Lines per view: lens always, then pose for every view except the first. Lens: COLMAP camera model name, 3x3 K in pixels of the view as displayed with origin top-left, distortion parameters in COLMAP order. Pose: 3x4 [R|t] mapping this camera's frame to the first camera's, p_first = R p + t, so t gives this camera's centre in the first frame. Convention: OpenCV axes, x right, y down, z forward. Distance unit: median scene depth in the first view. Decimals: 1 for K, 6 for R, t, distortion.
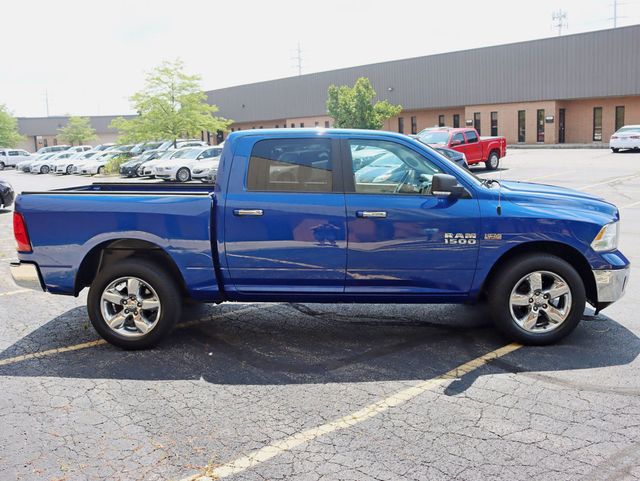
lens RADIAL K [[596.0, 0, 318.5], [0, 596.0, 238.9], [0, 0, 1]] dist [-0.114471, 0.000000]
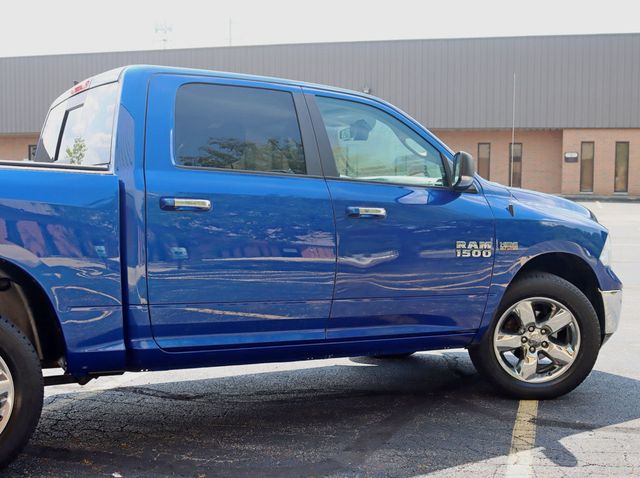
lens RADIAL K [[842.7, 0, 322.3], [0, 842.7, 236.0], [0, 0, 1]] dist [-0.089524, 0.000000]
pose [[0.834273, 0.008176, 0.551290, -0.430188], [0.052462, 0.994176, -0.094137, 0.064648], [-0.548849, 0.107458, 0.828986, 0.277658]]
